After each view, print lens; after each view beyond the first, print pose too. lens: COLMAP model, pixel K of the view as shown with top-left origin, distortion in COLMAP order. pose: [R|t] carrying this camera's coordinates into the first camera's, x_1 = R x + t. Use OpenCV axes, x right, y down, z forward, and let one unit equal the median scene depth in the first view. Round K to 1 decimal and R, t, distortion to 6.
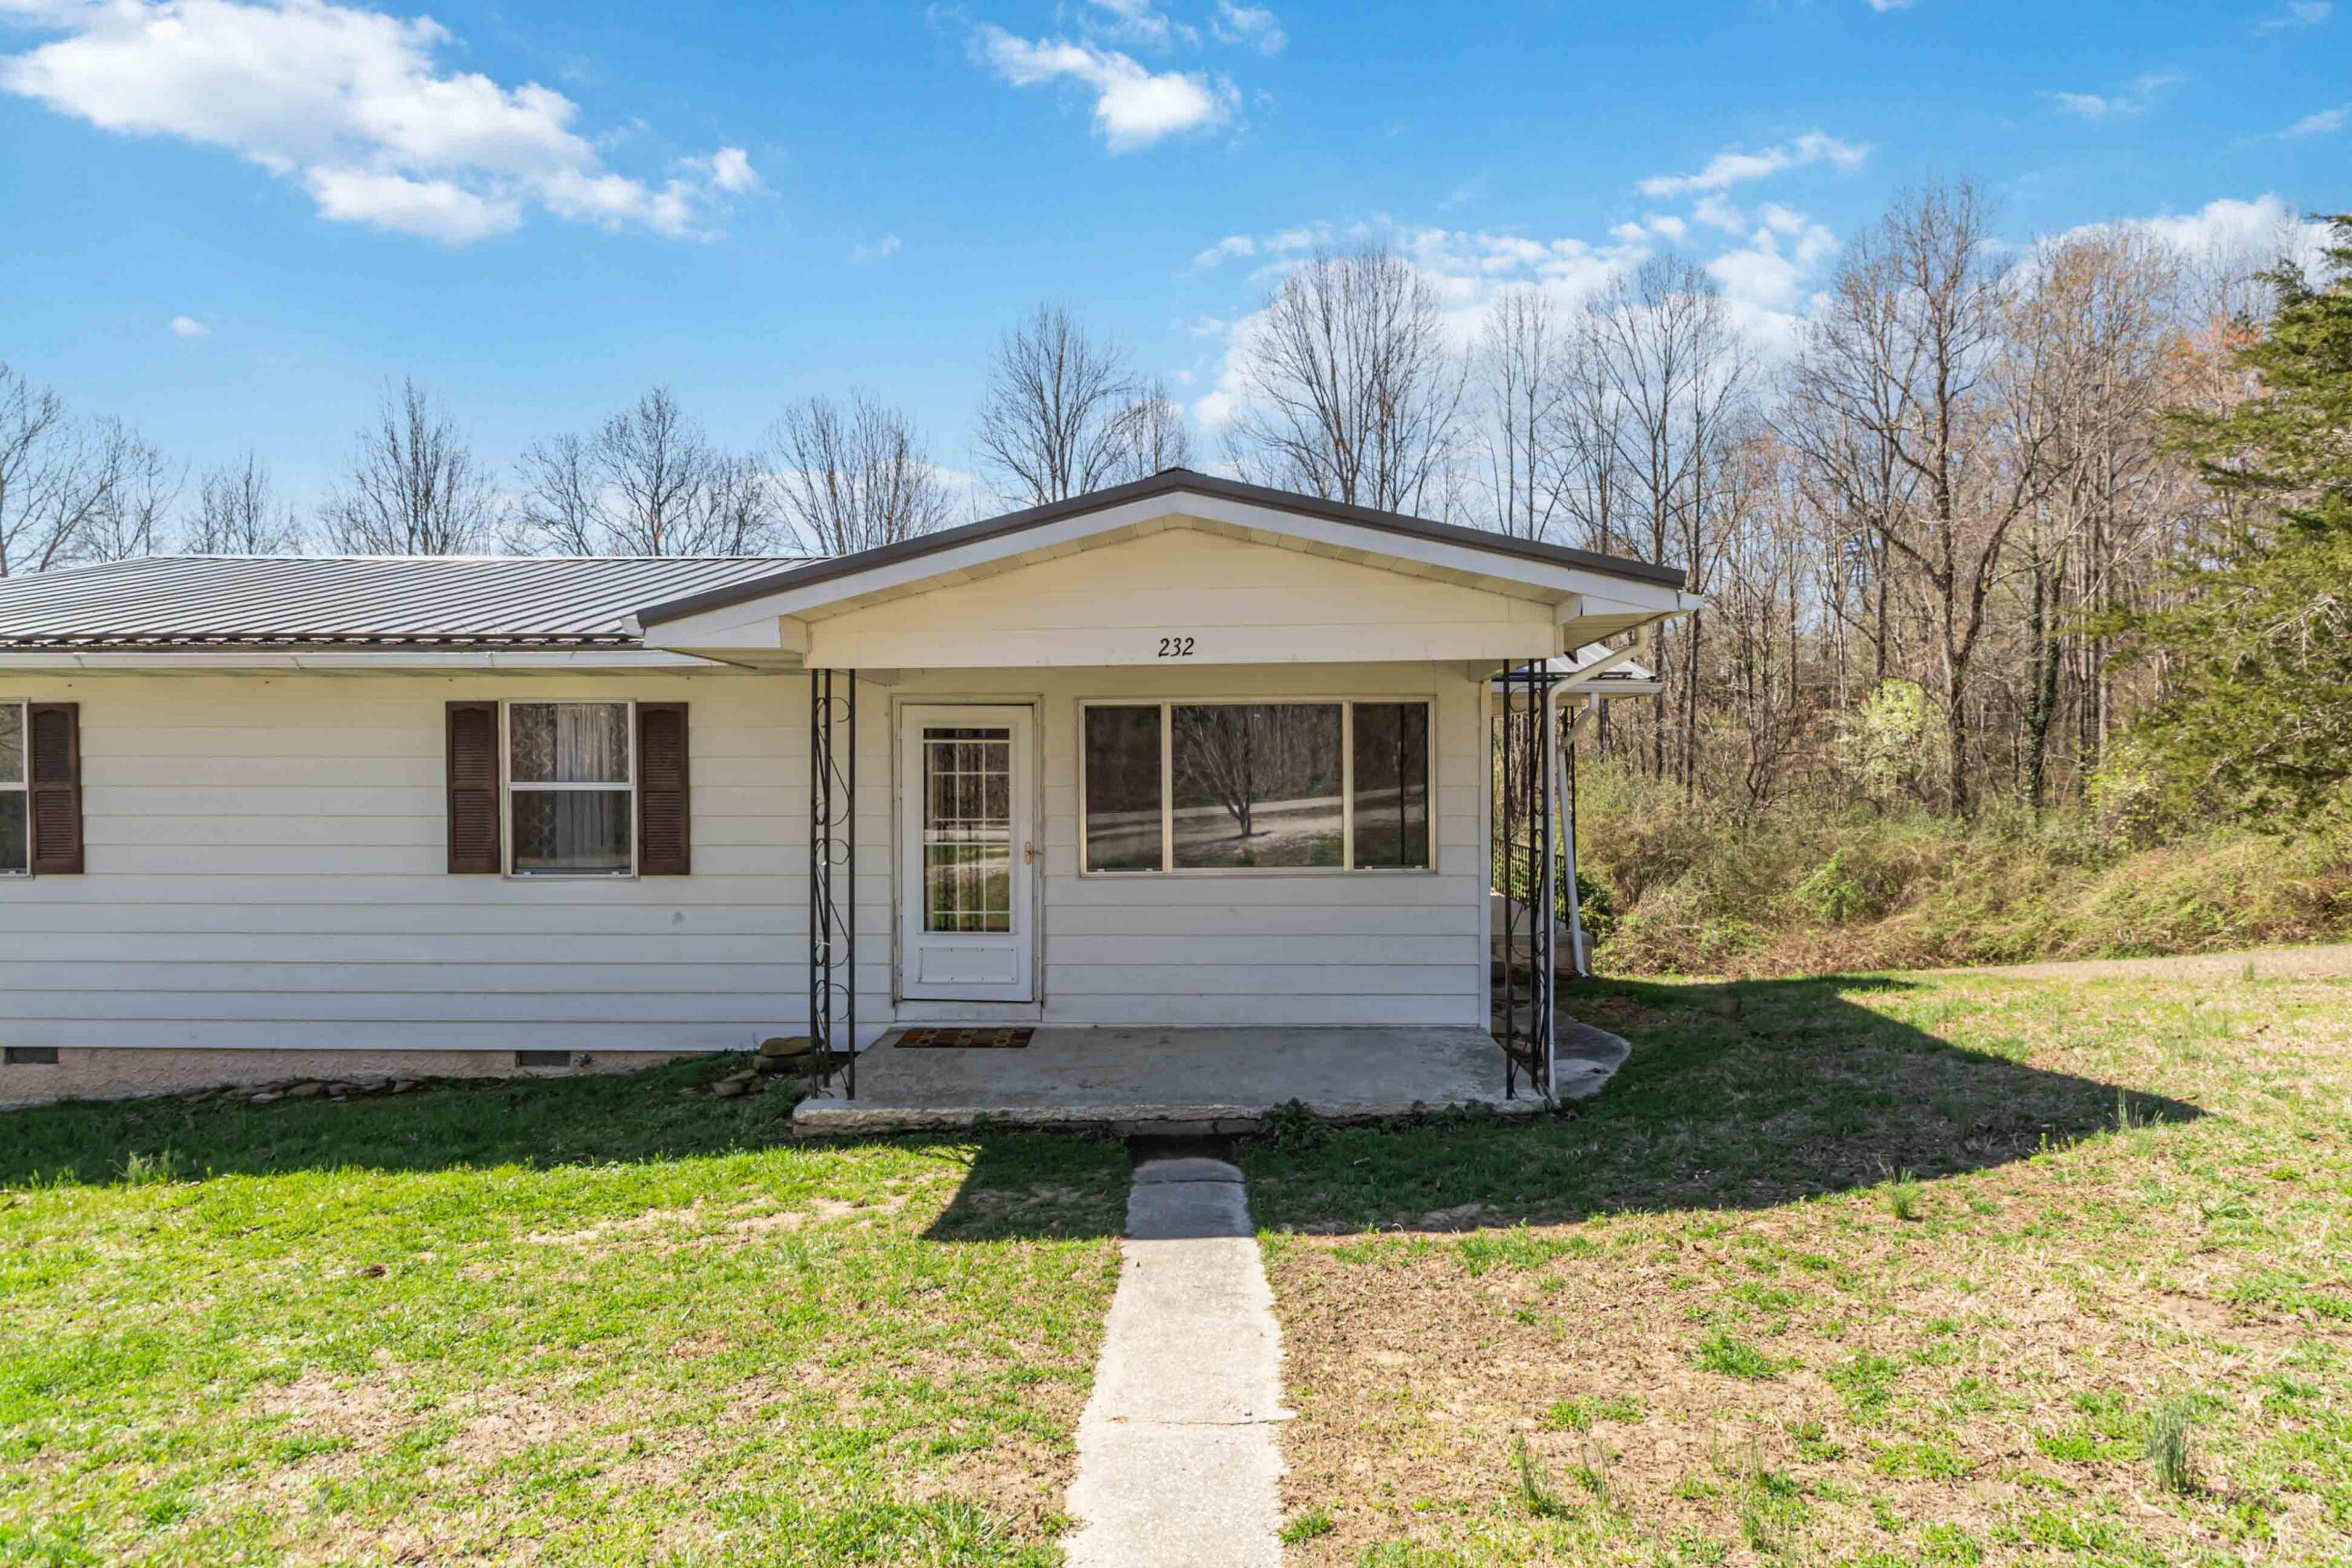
lens RADIAL K [[1138.7, 0, 1170.5], [0, 1138.7, 762.9], [0, 0, 1]] dist [-0.001186, -0.000529]
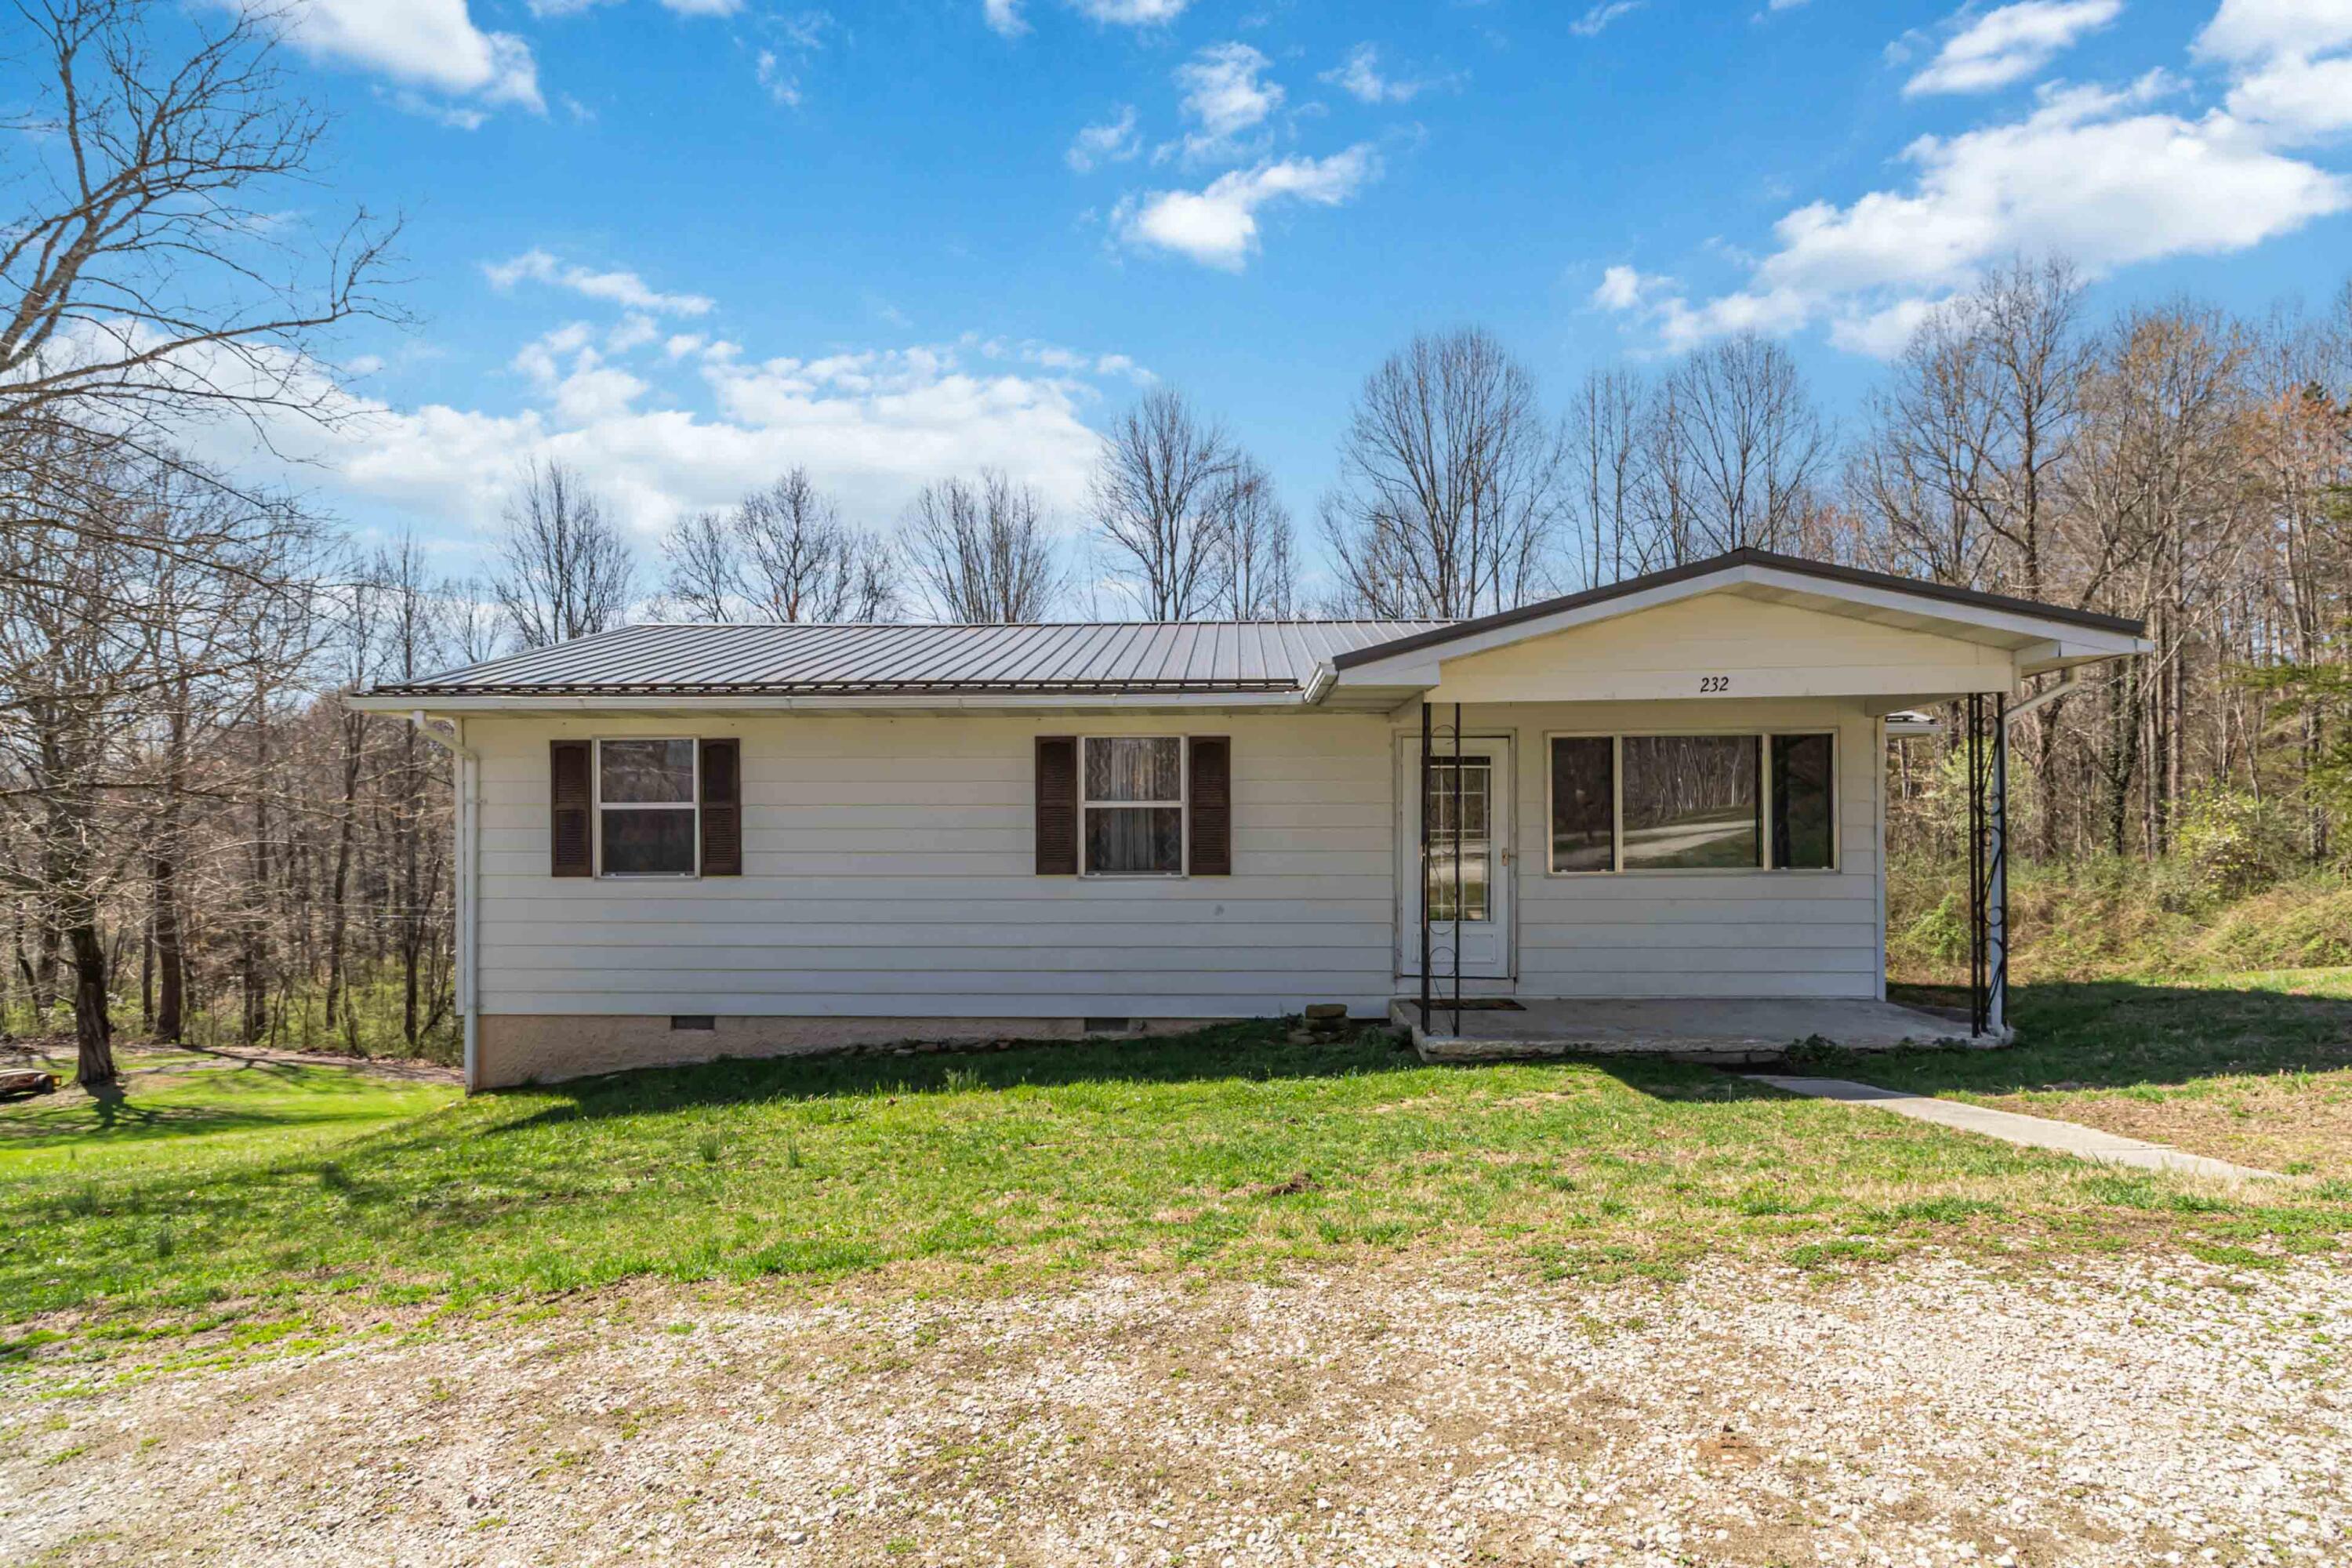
lens RADIAL K [[1111.3, 0, 1181.2], [0, 1111.3, 803.9], [0, 0, 1]] dist [0.000450, 0.000962]
pose [[0.999788, -0.002908, -0.020377, -0.448484], [0.002477, 0.999774, -0.021109, 0.046135], [0.020434, 0.021054, 0.999569, -0.212511]]
